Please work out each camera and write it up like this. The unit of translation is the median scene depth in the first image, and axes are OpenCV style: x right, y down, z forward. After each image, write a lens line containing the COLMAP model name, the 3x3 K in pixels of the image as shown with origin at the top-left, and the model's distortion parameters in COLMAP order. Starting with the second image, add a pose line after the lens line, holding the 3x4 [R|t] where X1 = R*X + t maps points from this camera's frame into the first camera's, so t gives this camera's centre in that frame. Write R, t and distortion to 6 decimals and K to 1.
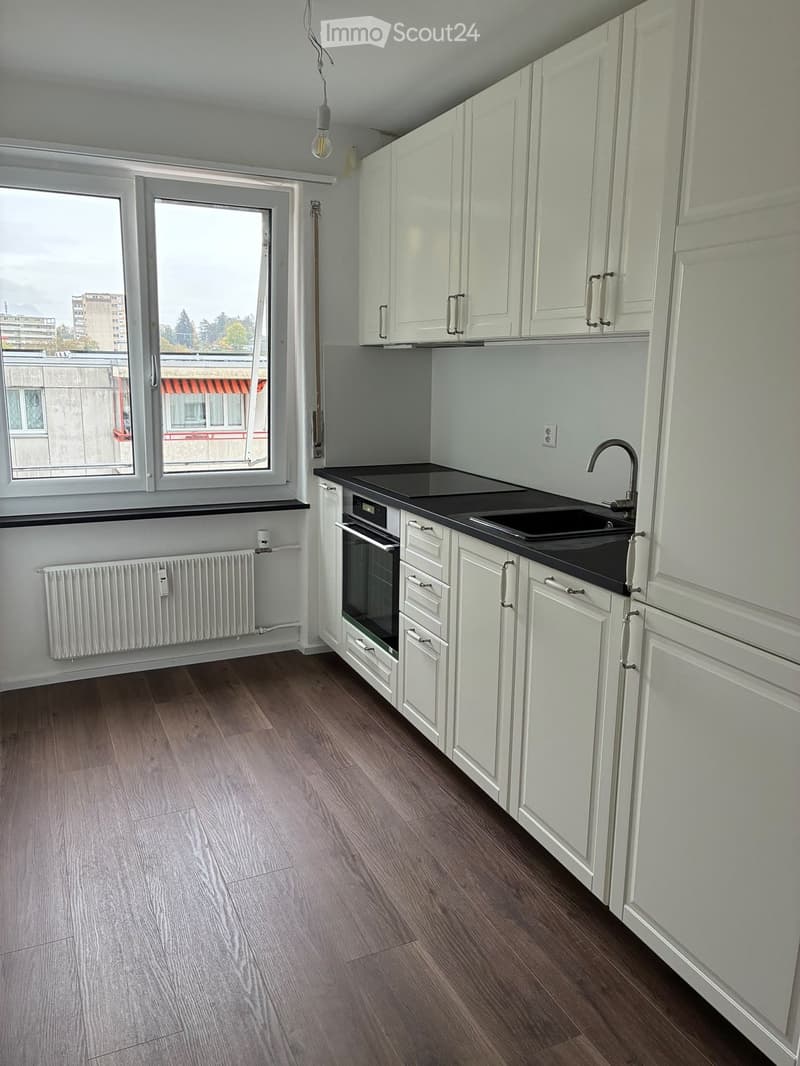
lens RADIAL K [[801.2, 0, 399.3], [0, 801.2, 525.8], [0, 0, 1]] dist [0.023246, 0.000225]
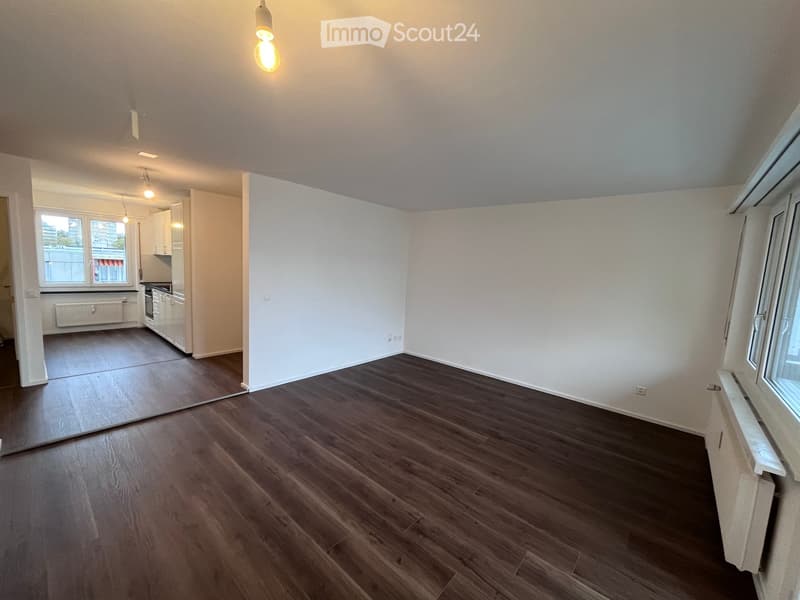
lens RADIAL K [[322.4, 0, 399.0], [0, 322.4, 301.3], [0, 0, 1]] dist [-0.002722, -0.000280]
pose [[0.913947, -0.014227, 0.405585, 0.674849], [0.042184, 0.997302, -0.060073, 0.279723], [-0.403636, 0.072013, 0.912081, -1.633112]]
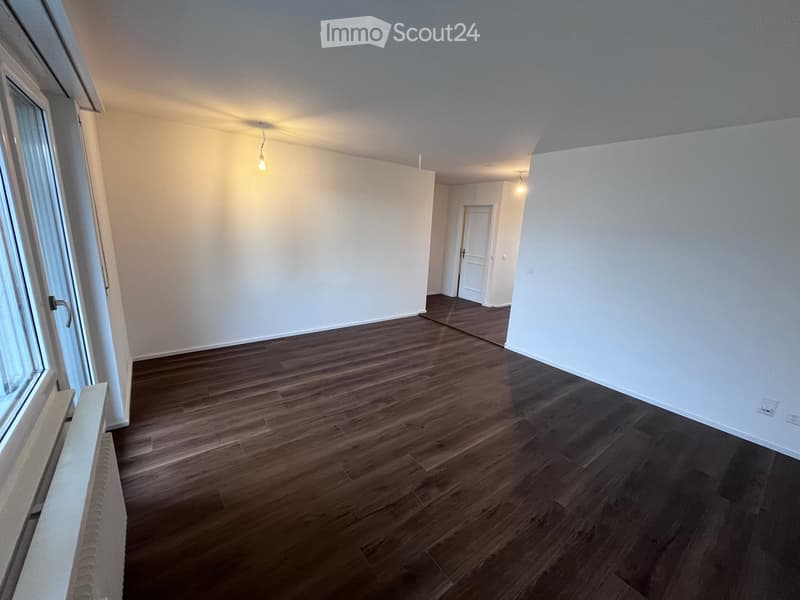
lens RADIAL K [[322.4, 0, 399.0], [0, 322.4, 301.3], [0, 0, 1]] dist [-0.002722, -0.000280]
pose [[0.209918, 0.218740, -0.952936, 2.096511], [-0.235576, 0.957254, 0.167837, 0.181334], [0.948914, 0.189257, 0.252475, -1.025806]]
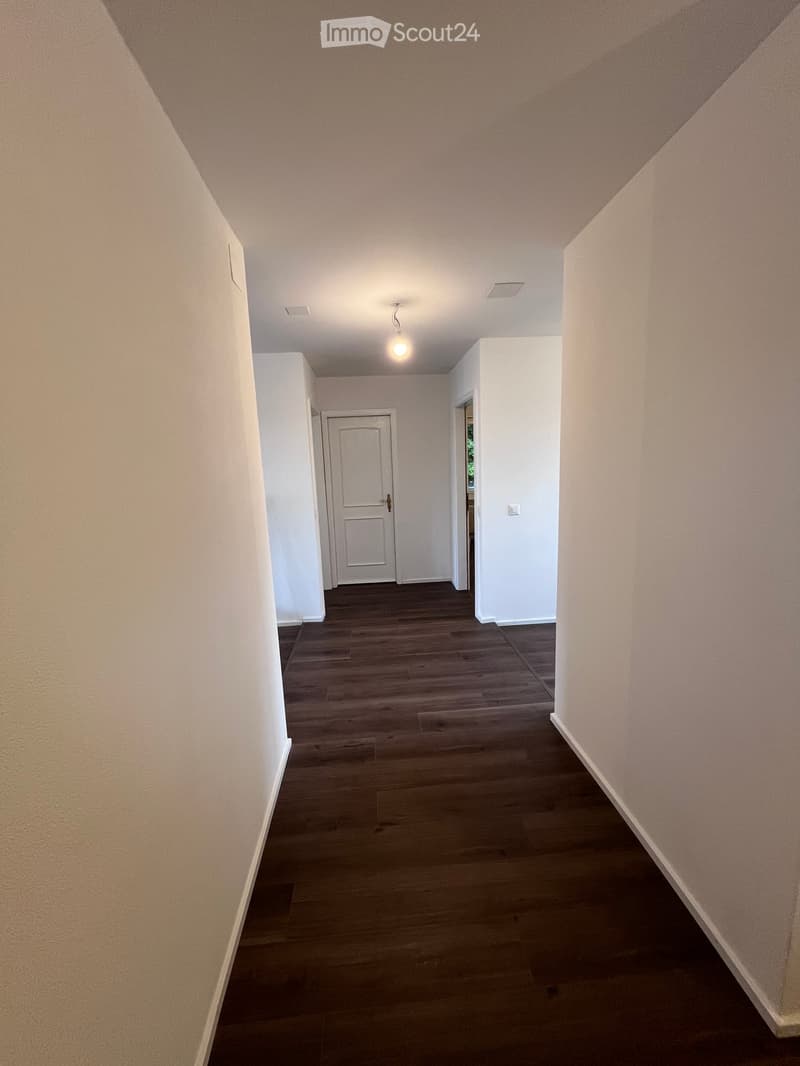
lens RADIAL K [[429.7, 0, 400.0], [0, 429.7, 533.0], [0, 0, 1]] dist [-0.002722, -0.000280]
pose [[-0.364438, 0.141696, -0.920384, 1.275997], [-0.148290, 0.966914, 0.207577, -0.083800], [0.919345, 0.212132, -0.331368, 0.452252]]
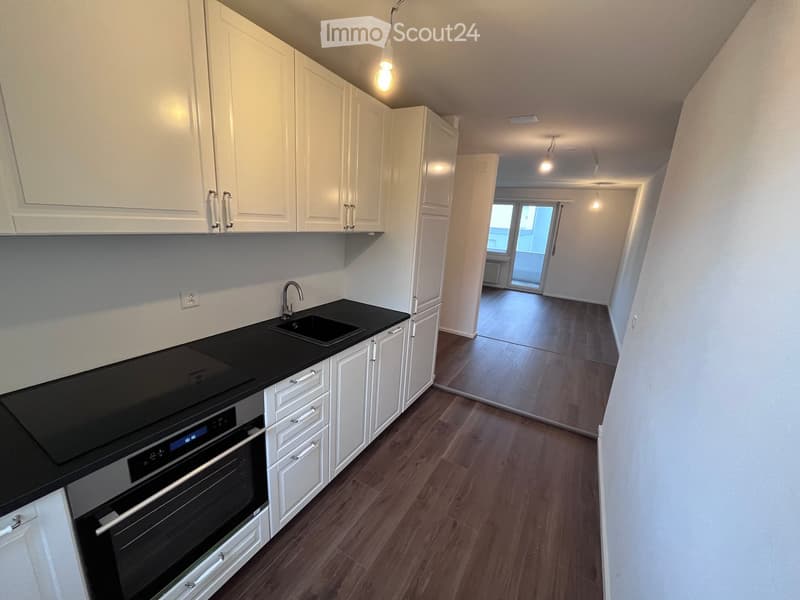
lens RADIAL K [[322.4, 0, 399.0], [0, 322.4, 301.3], [0, 0, 1]] dist [-0.002722, -0.000280]
pose [[-0.572707, -0.255568, 0.778904, -0.488955], [0.085870, 0.926231, 0.367045, -0.326166], [-0.815250, 0.277093, -0.508514, 1.200335]]
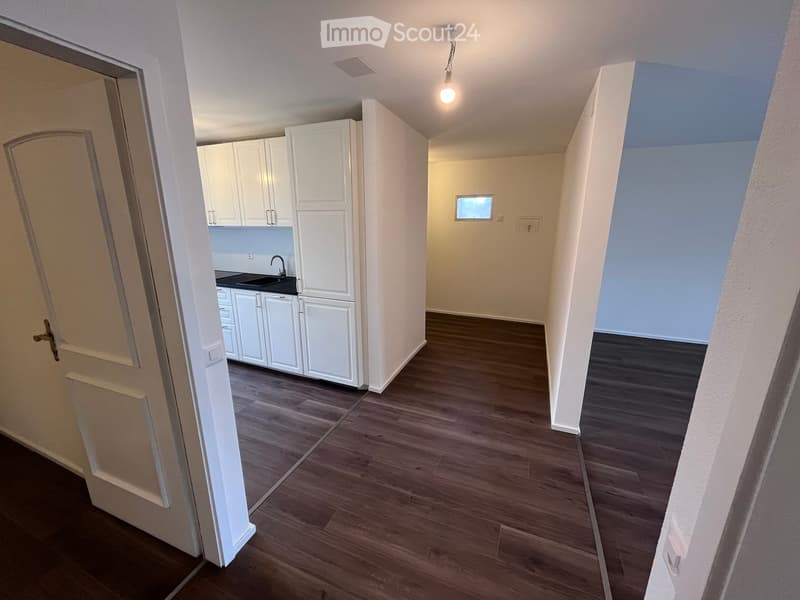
lens RADIAL K [[322.4, 0, 399.0], [0, 322.4, 301.3], [0, 0, 1]] dist [-0.002722, -0.000280]
pose [[0.738916, -0.177996, 0.649862, -0.277430], [0.142919, 0.983934, 0.106995, 0.013563], [-0.658466, 0.013817, 0.752483, -0.382299]]
